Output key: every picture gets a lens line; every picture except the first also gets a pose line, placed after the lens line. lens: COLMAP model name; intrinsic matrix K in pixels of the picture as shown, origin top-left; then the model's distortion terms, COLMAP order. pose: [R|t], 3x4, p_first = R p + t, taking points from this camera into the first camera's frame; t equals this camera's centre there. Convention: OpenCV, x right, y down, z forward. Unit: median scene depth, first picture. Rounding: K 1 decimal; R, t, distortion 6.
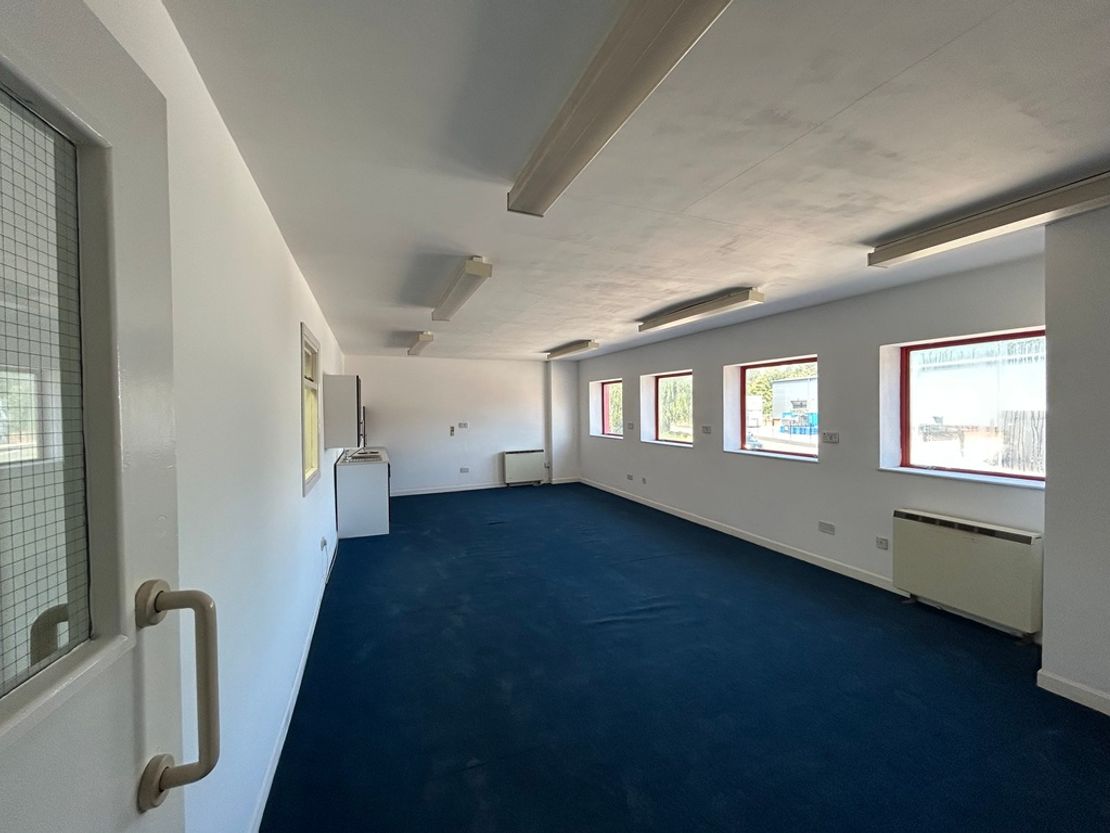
lens RADIAL K [[445.3, 0, 556.0], [0, 445.3, 414.8], [0, 0, 1]] dist [-0.003656, -0.000250]
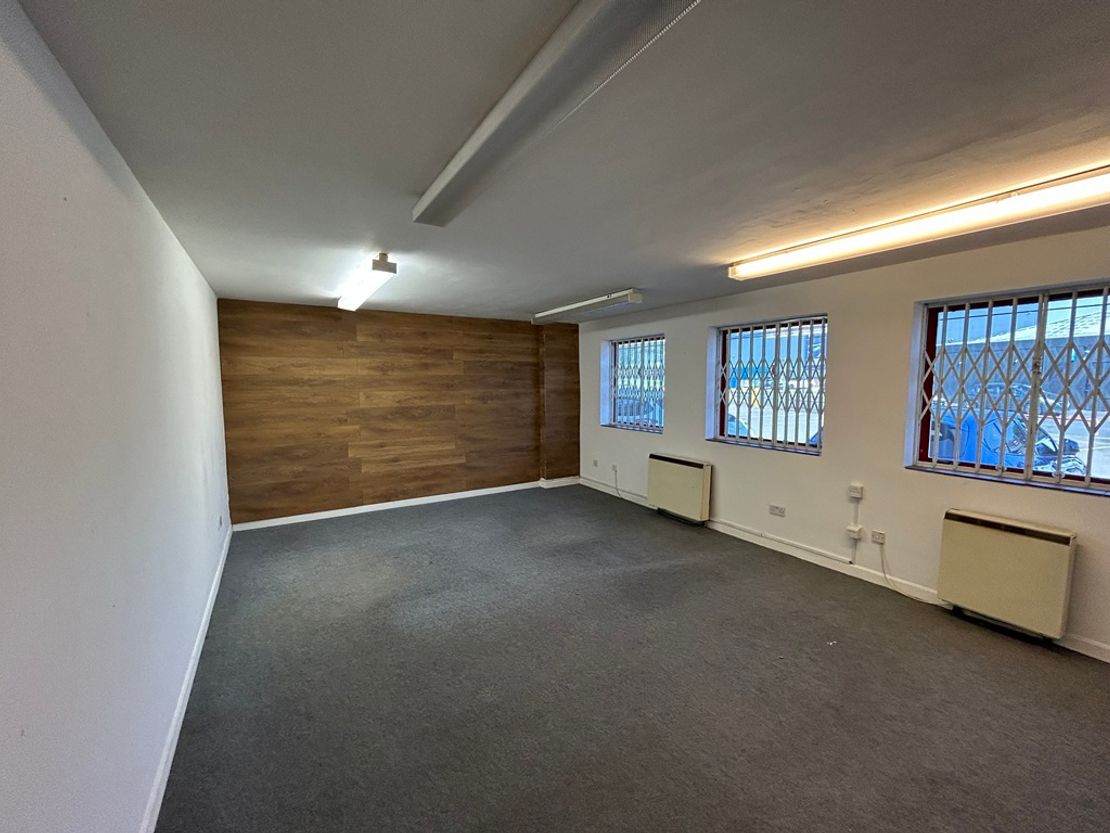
lens RADIAL K [[445.3, 0, 553.7], [0, 445.3, 418.0], [0, 0, 1]] dist [-0.003656, -0.000250]
pose [[0.985515, 0.011181, 0.169219, -0.126660], [-0.021559, 0.997989, 0.059613, 0.000130], [-0.168213, -0.062398, 0.983774, 0.296020]]
